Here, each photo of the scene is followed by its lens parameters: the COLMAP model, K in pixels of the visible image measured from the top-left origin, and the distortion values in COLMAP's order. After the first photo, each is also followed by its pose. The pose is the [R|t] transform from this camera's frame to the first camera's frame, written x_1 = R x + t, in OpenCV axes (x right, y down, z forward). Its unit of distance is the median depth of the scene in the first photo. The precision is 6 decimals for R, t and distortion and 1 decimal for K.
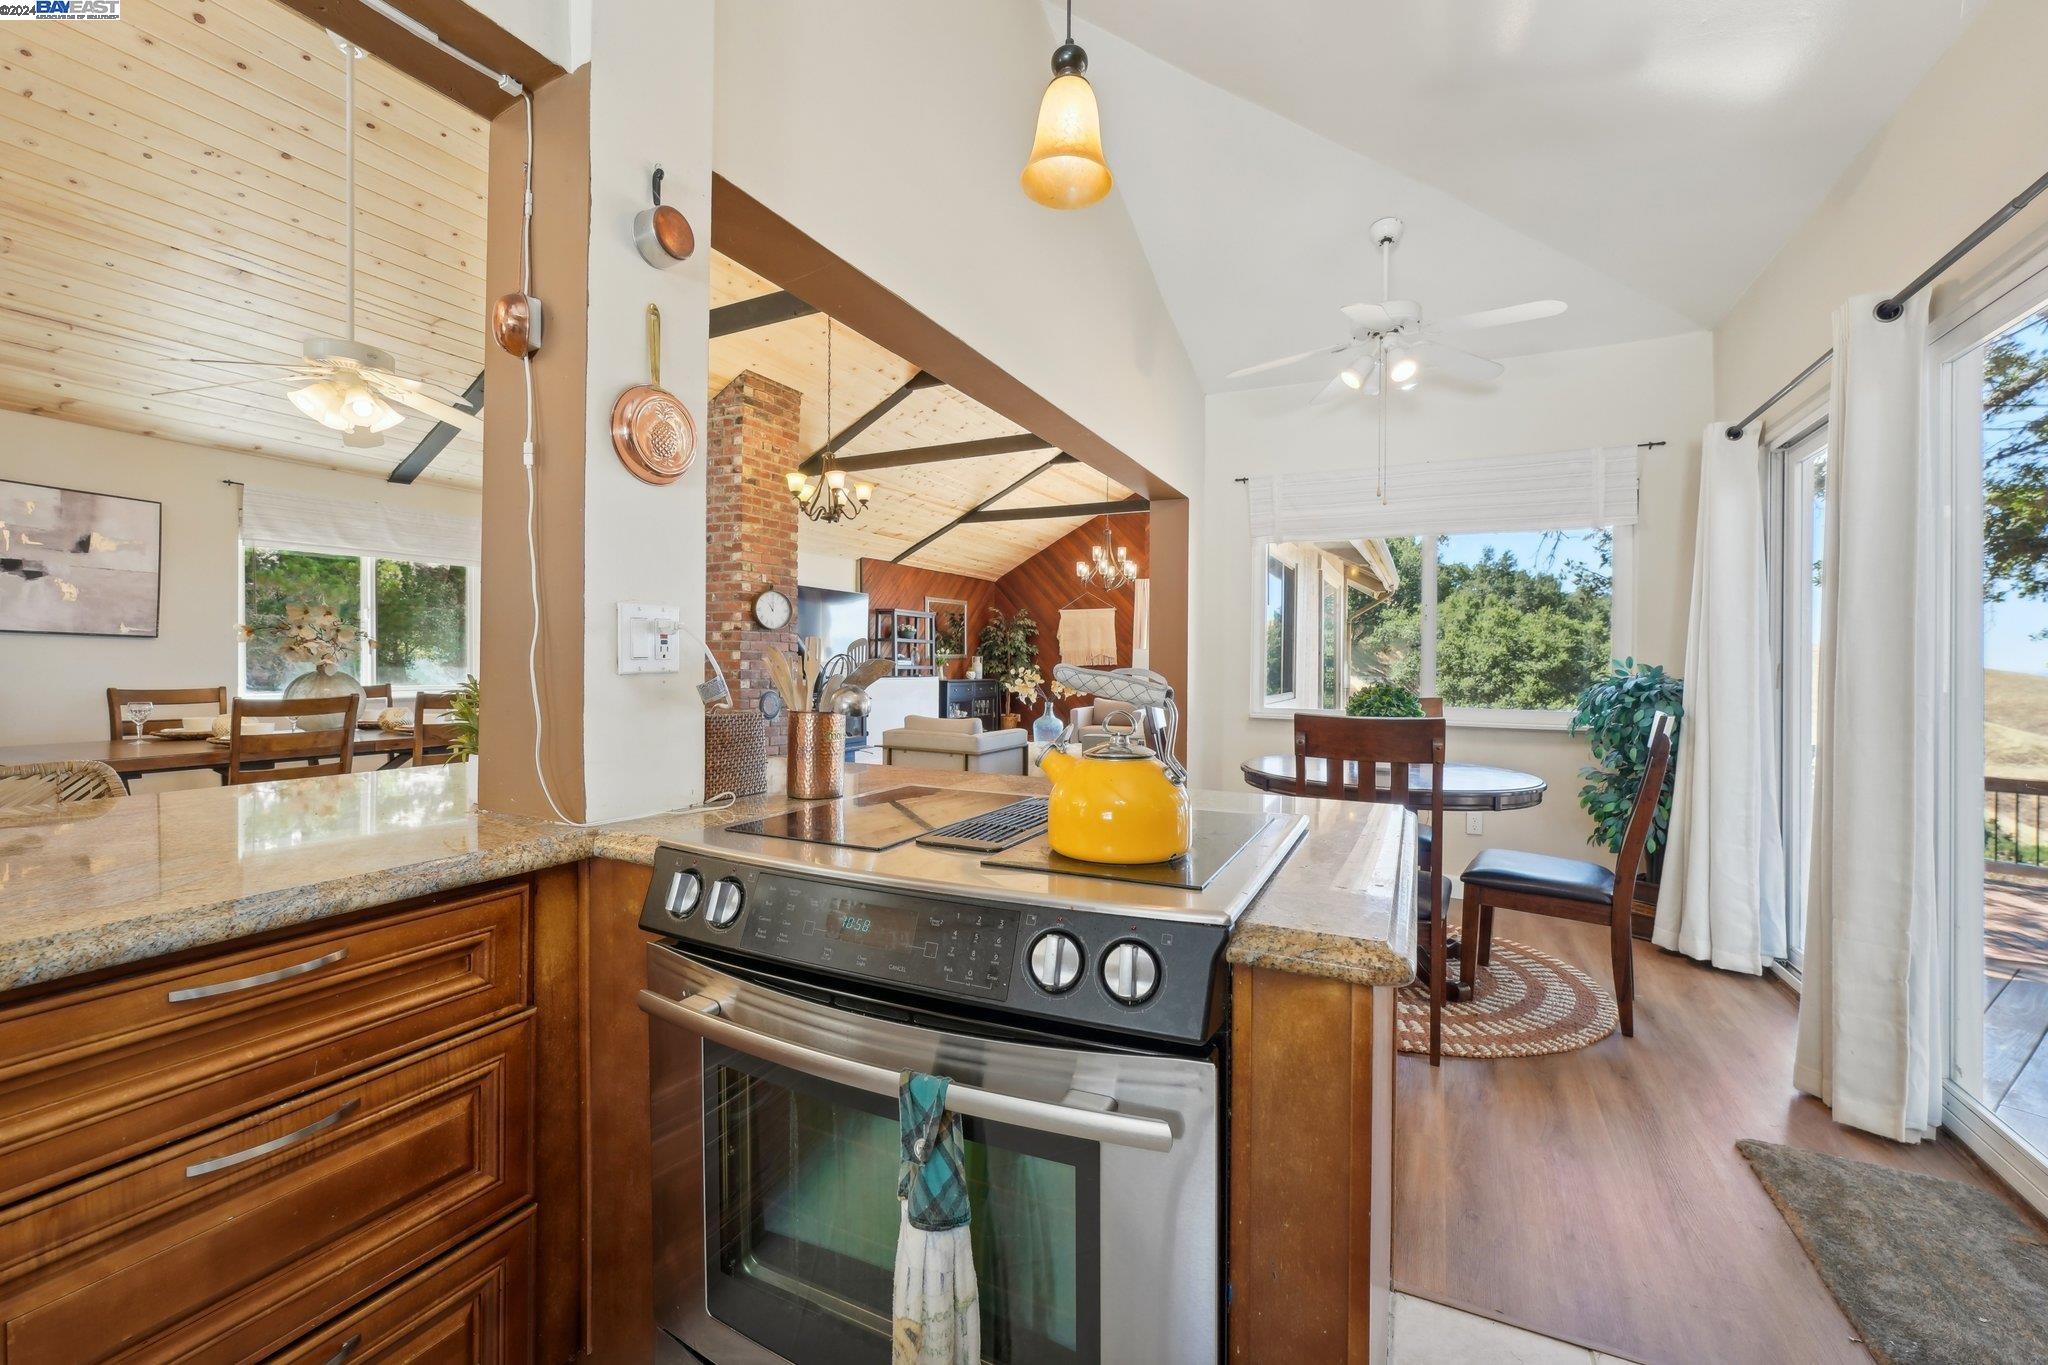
lens RADIAL K [[826.3, 0, 1022.5], [0, 826.3, 670.4], [0, 0, 1]] dist [-0.011721, 0.000905]
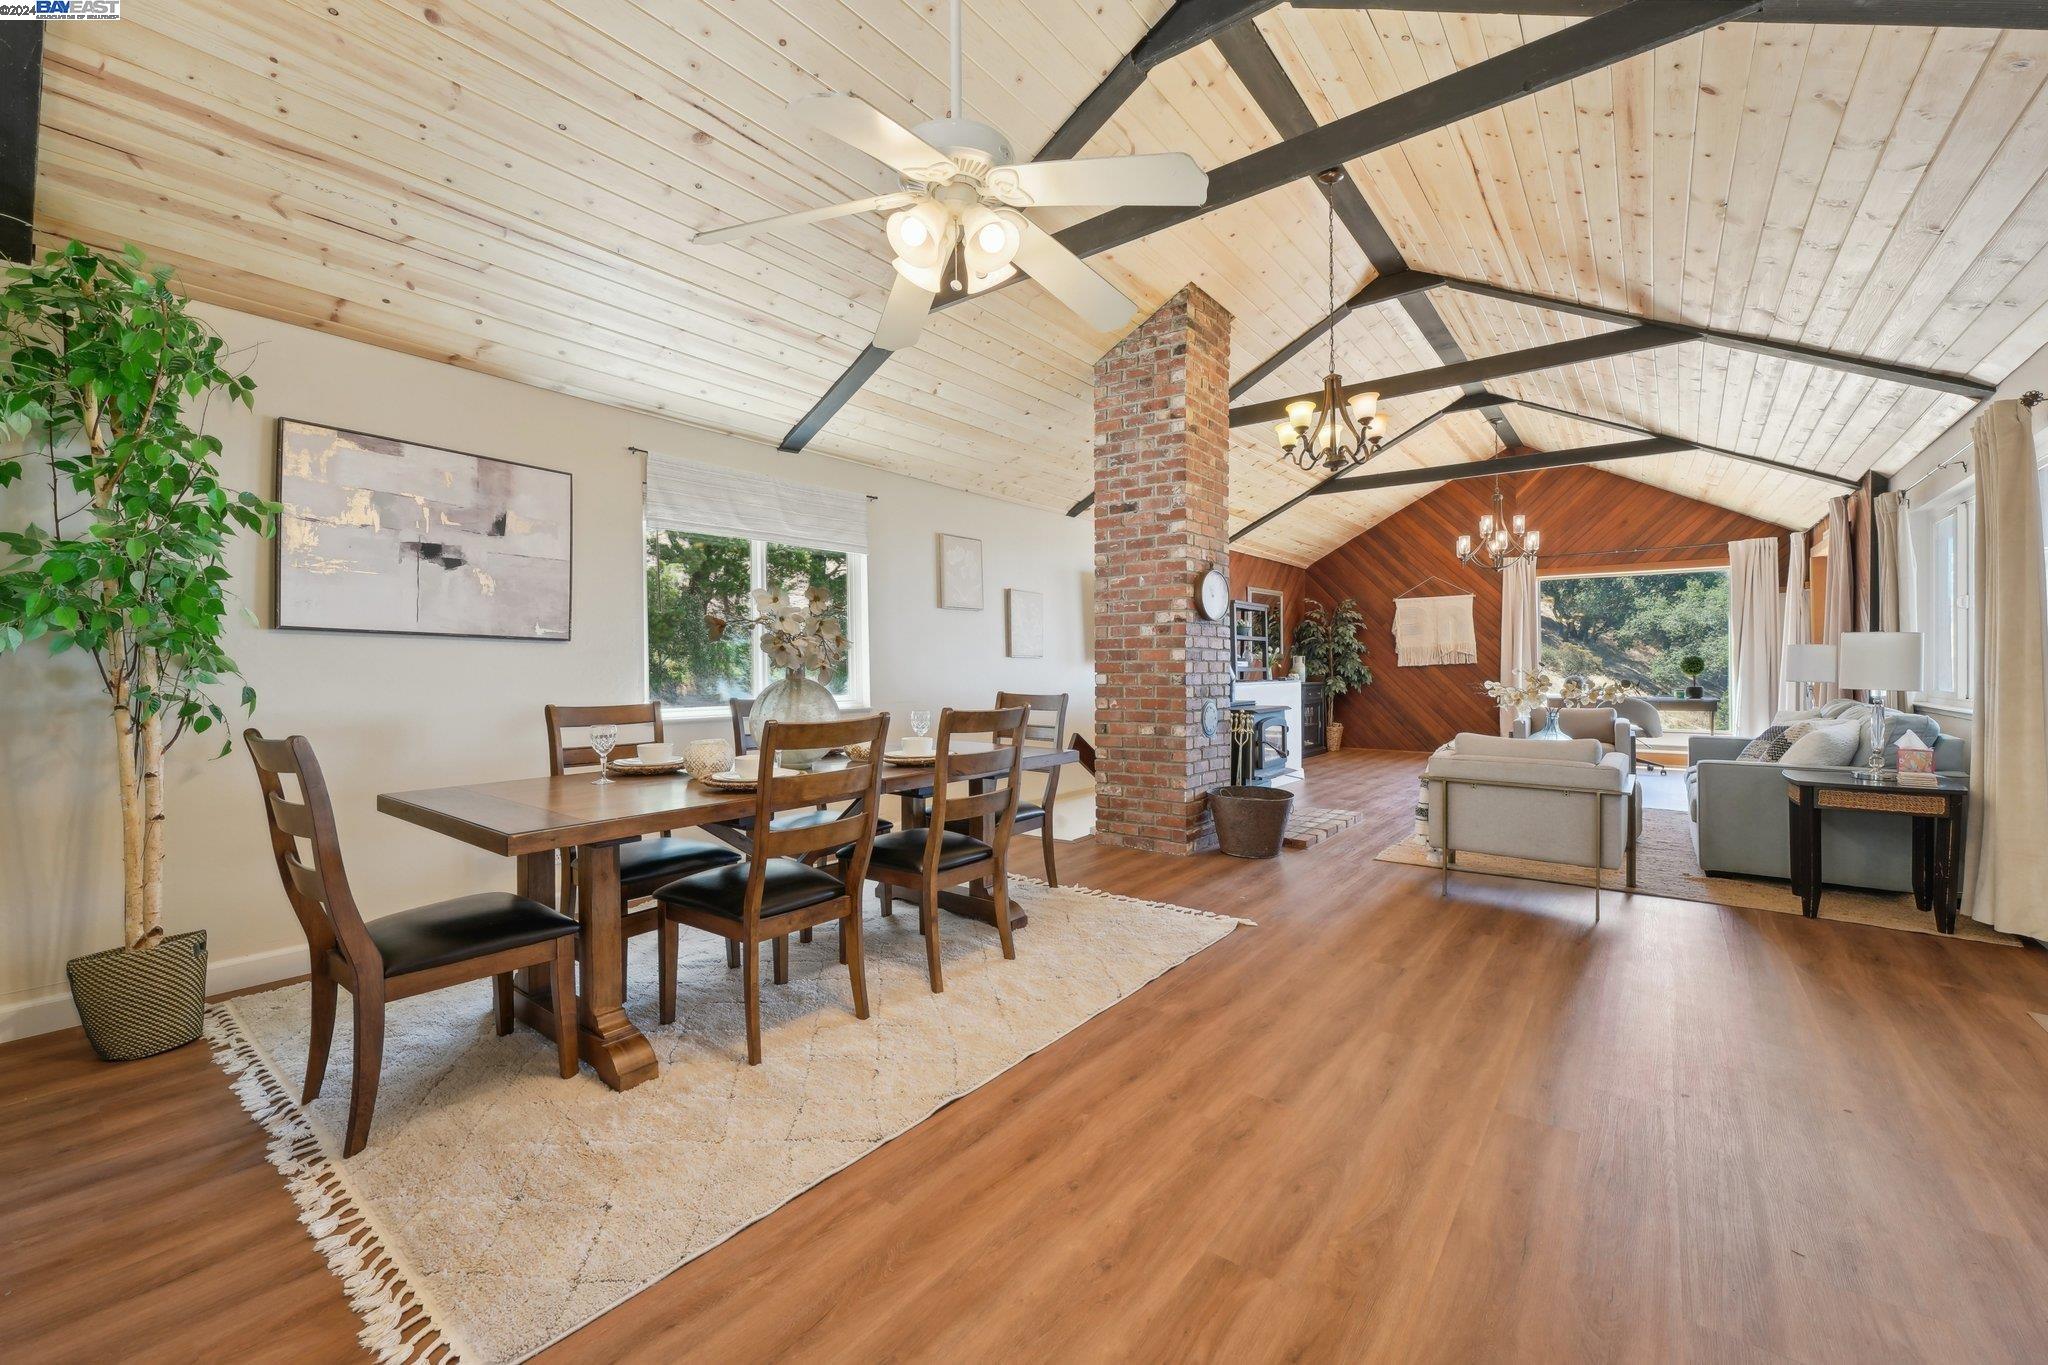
lens RADIAL K [[826.3, 0, 1013.4], [0, 826.3, 670.9], [0, 0, 1]] dist [-0.011721, 0.000905]
pose [[0.979777, -0.012762, -0.199683, -0.344200], [0.011857, 0.999913, -0.005726, -0.000321], [0.199739, 0.003242, 0.979844, 0.212826]]
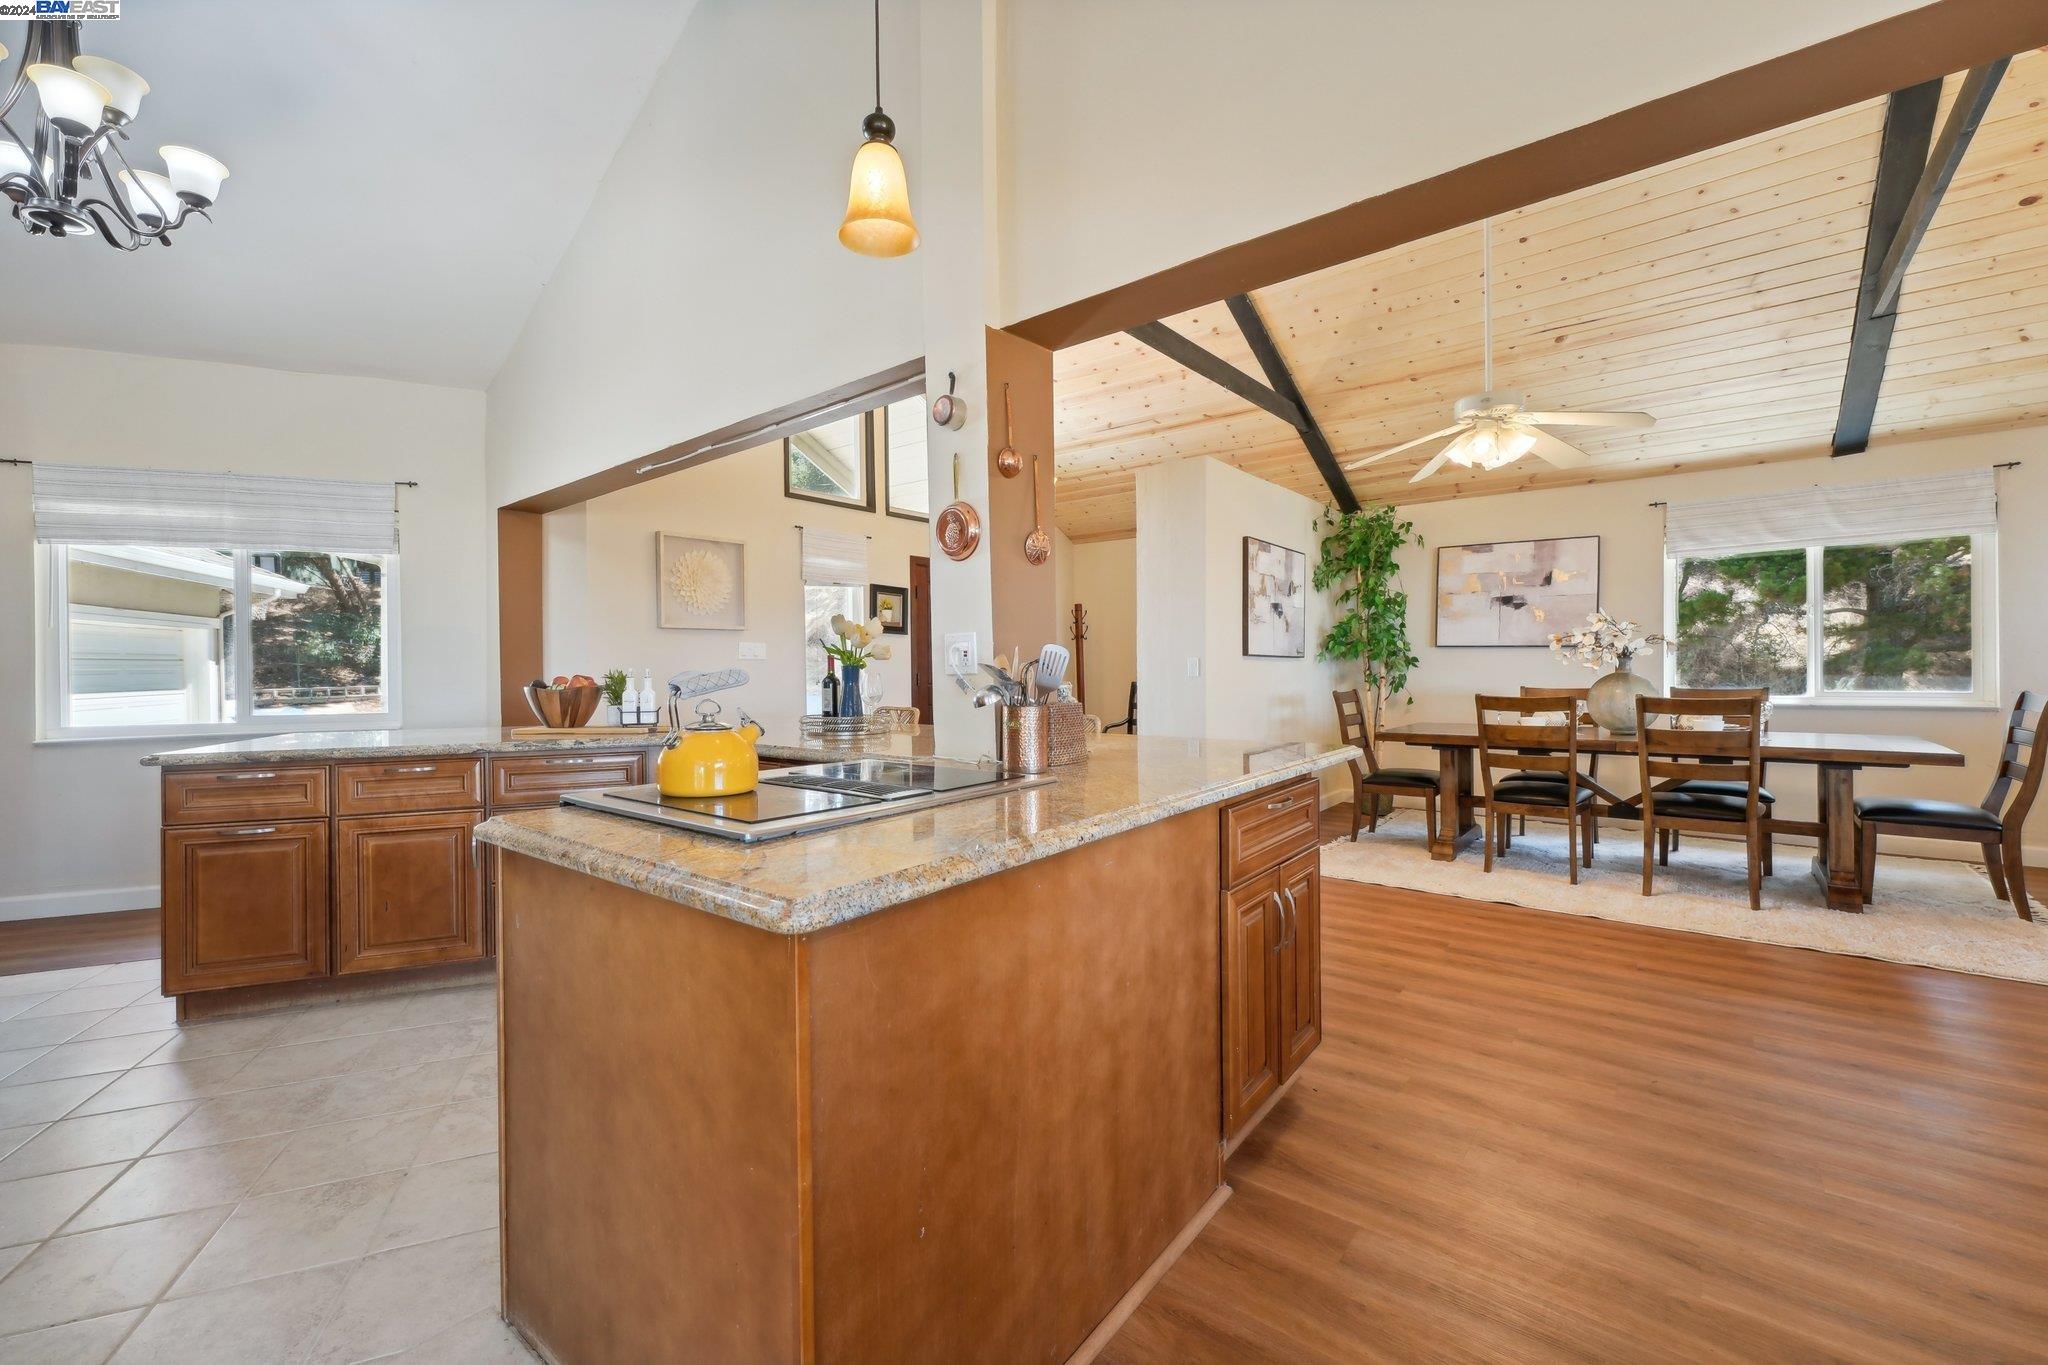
lens RADIAL K [[826.3, 0, 1032.0], [0, 826.3, 674.0], [0, 0, 1]] dist [-0.011721, 0.000905]
pose [[-0.212265, -0.001137, -0.977211, 0.239806], [0.002481, 0.999995, -0.001703, 0.001045], [0.977209, -0.002786, -0.212262, 0.317685]]
